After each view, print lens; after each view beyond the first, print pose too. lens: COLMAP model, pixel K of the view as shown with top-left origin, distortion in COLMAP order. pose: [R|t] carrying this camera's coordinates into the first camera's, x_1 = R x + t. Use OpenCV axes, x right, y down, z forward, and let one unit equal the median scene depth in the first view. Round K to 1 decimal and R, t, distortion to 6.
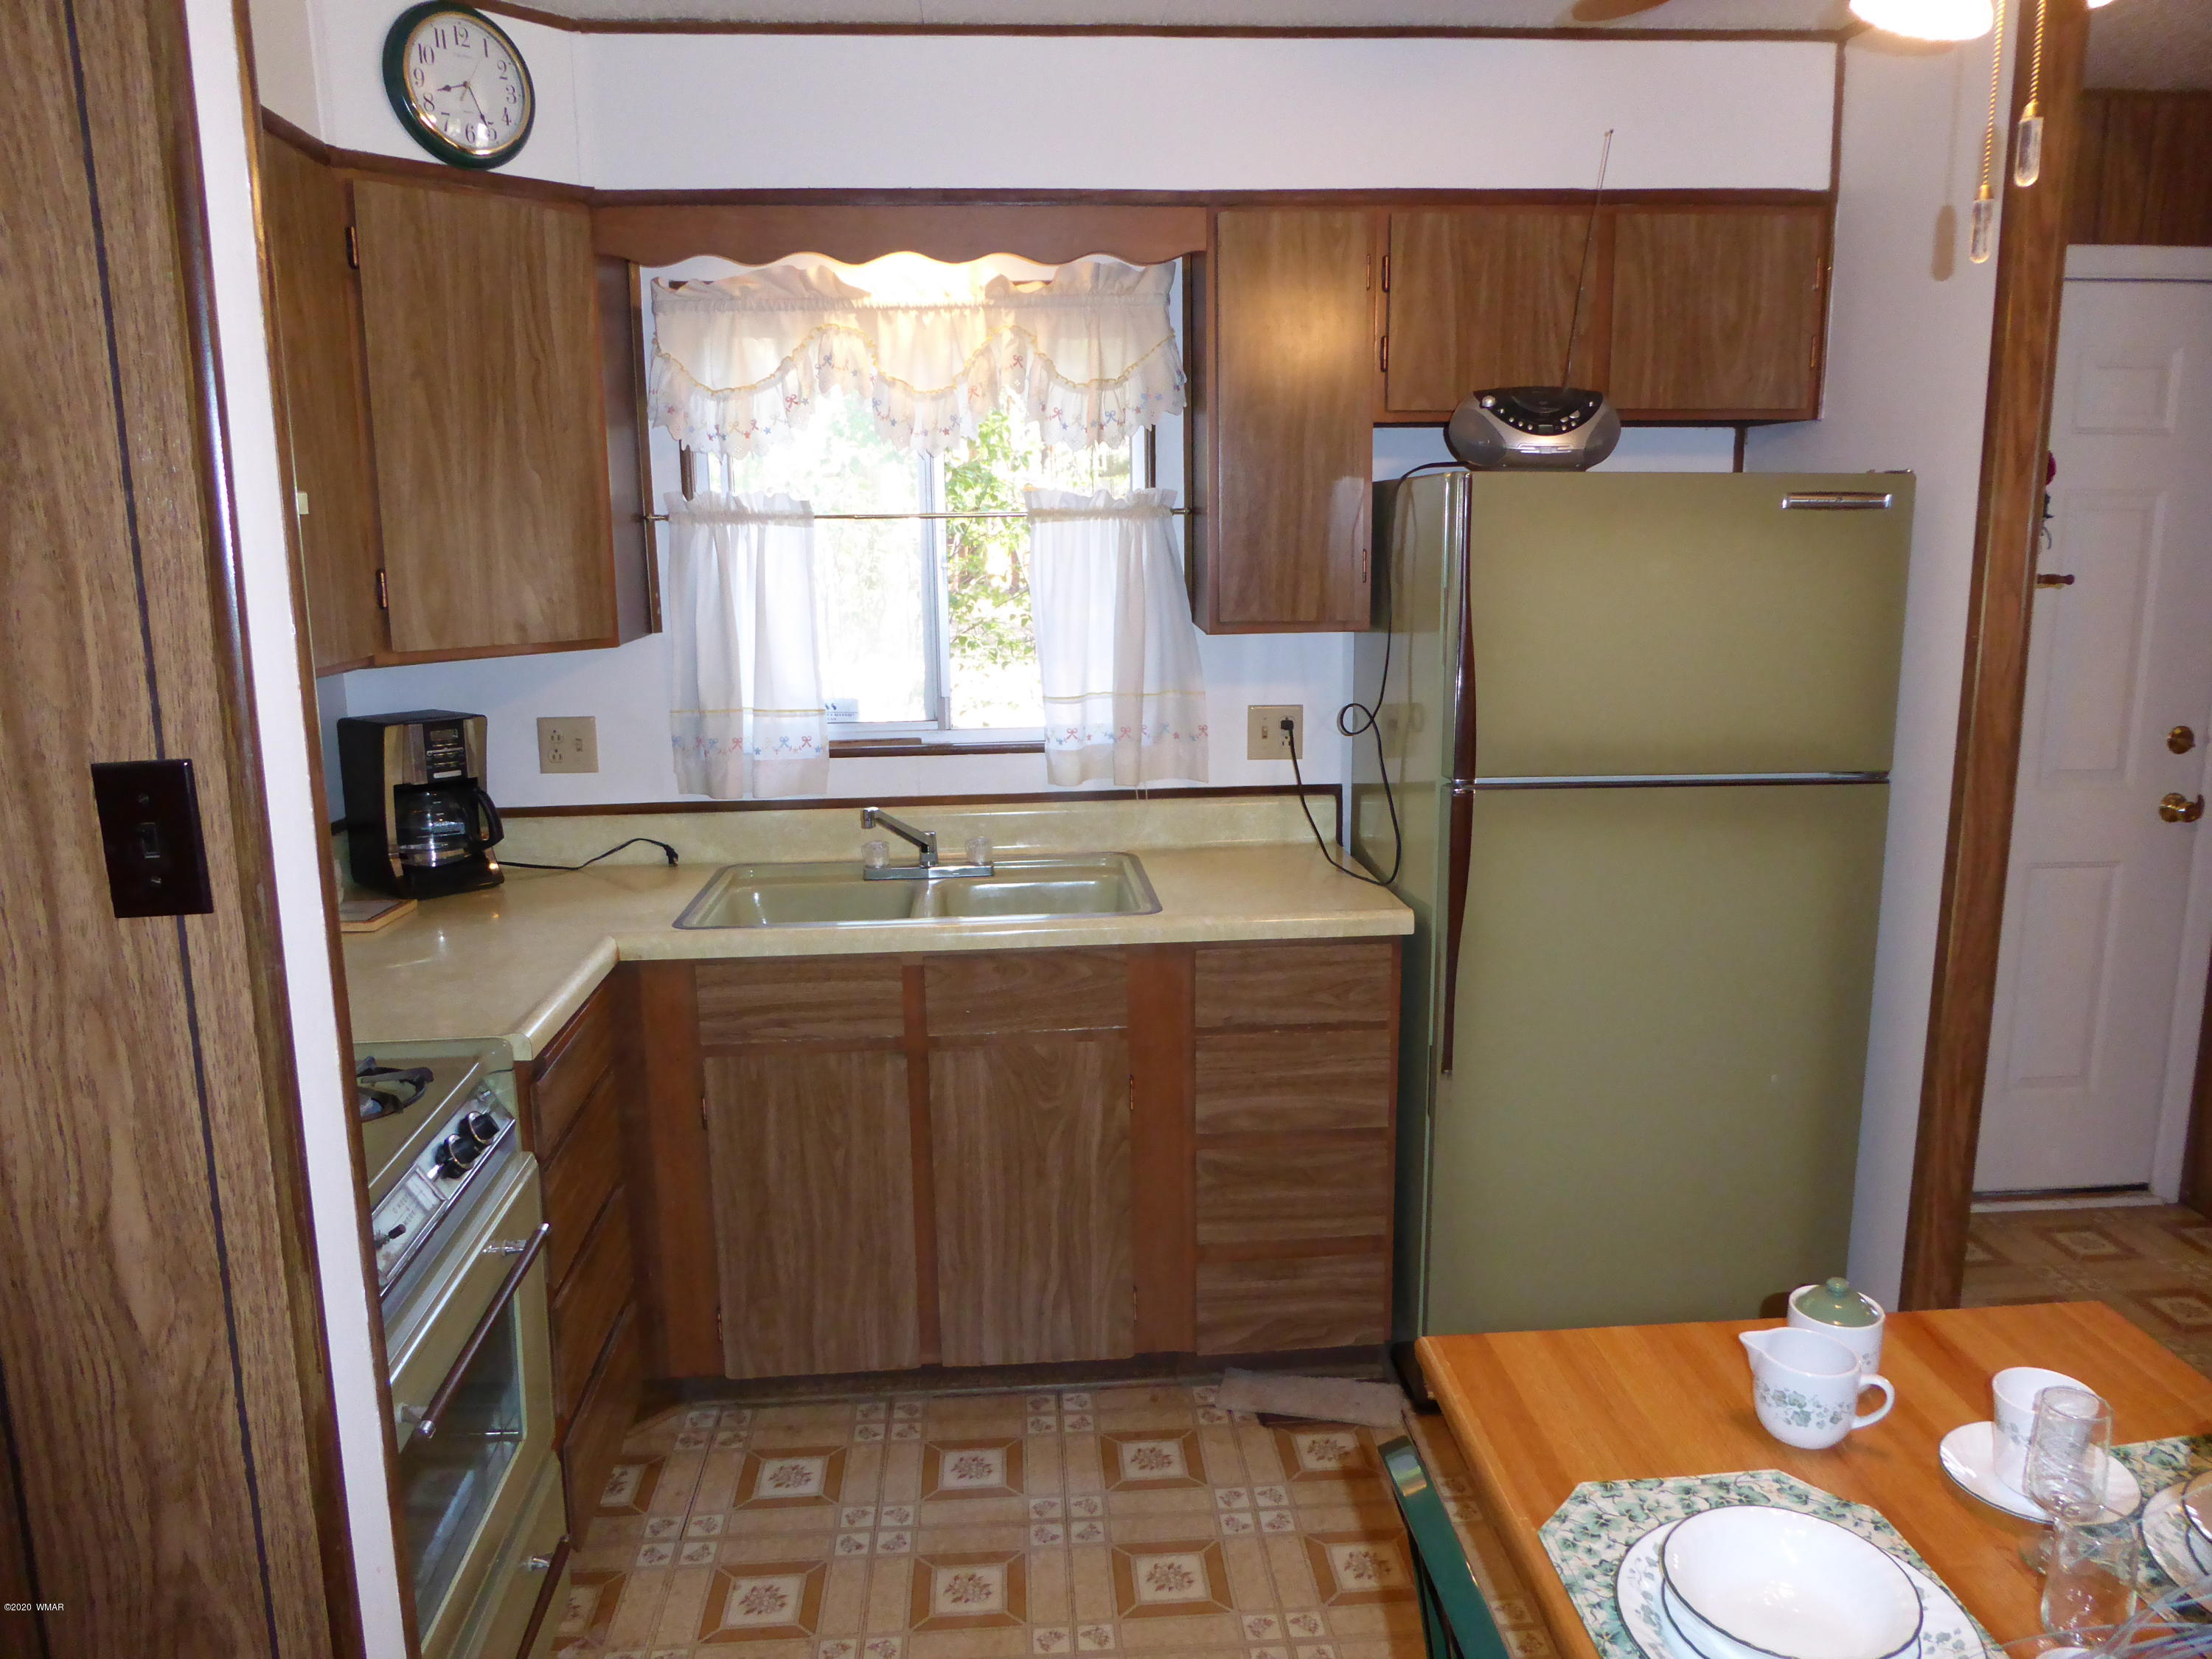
lens RADIAL K [[1570.1, 0, 1121.9], [0, 1570.1, 816.8], [0, 0, 1]] dist [-0.030153, 0.011497]
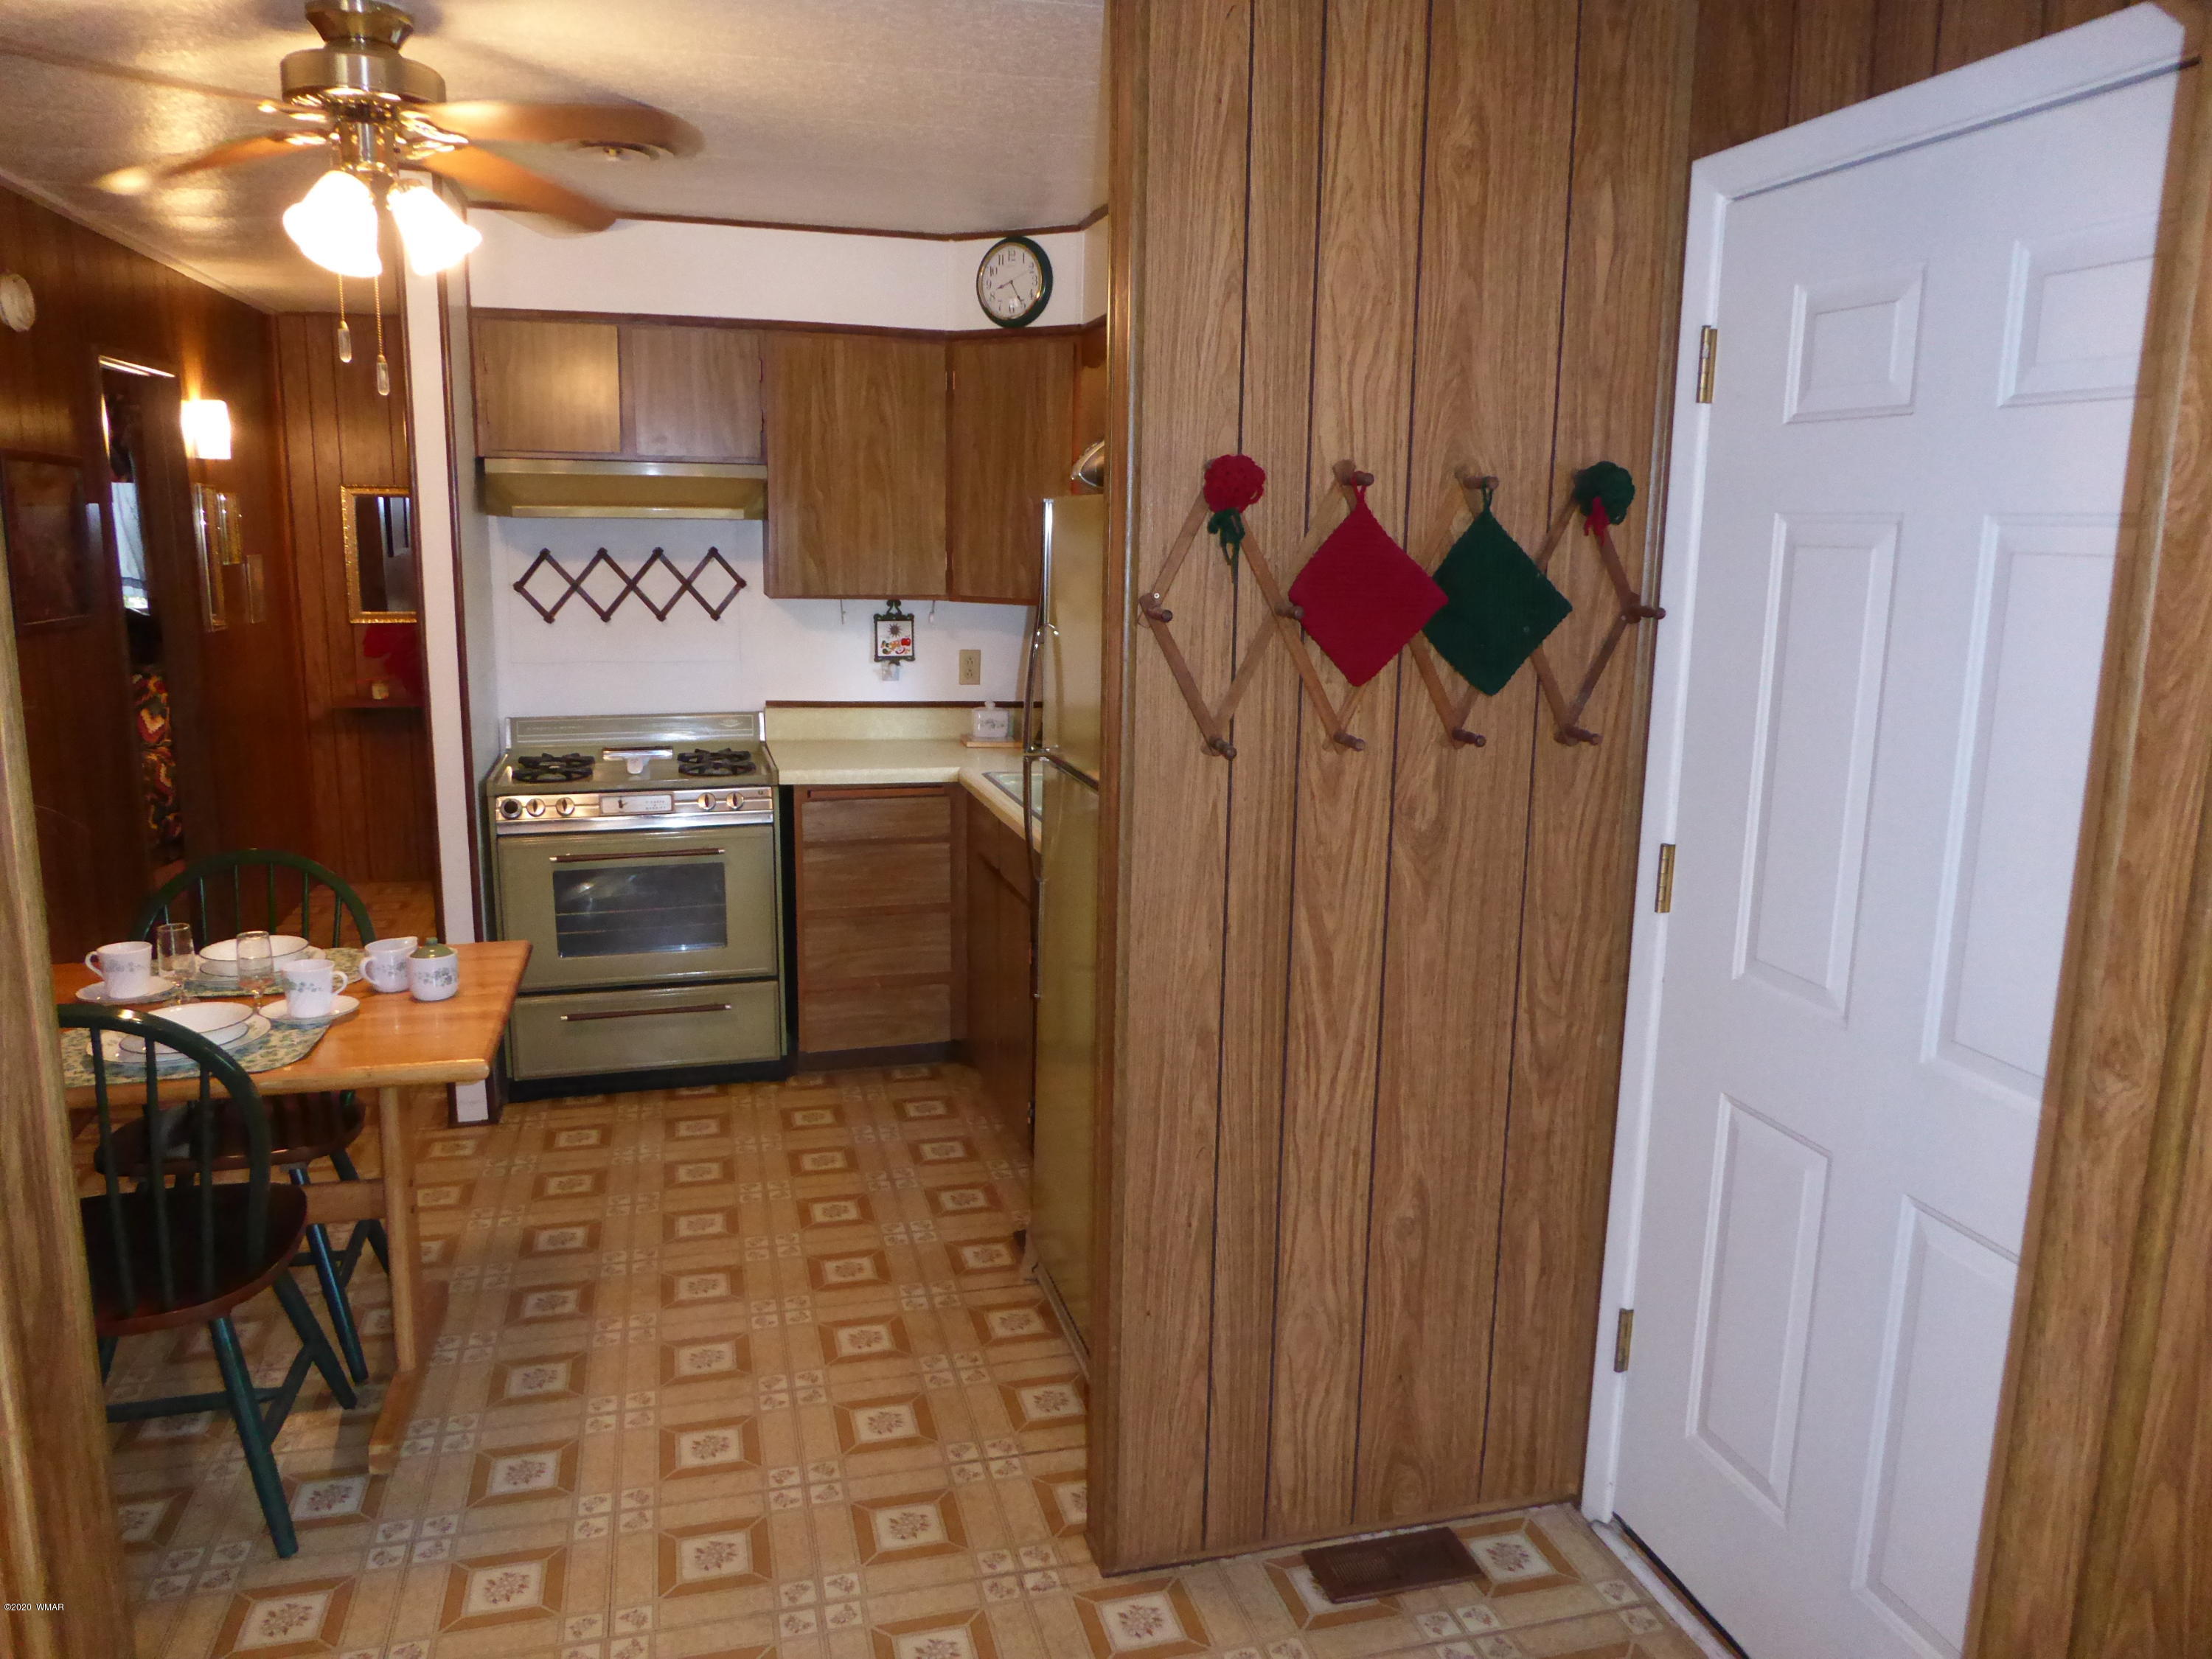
lens RADIAL K [[1570.1, 0, 1112.5], [0, 1570.1, 808.3], [0, 0, 1]] dist [-0.030153, 0.011497]
pose [[0.195611, 0.192329, -0.961637, 1.318040], [-0.208223, 0.966368, 0.150919, -0.168357], [0.958321, 0.170714, 0.229079, 0.735673]]
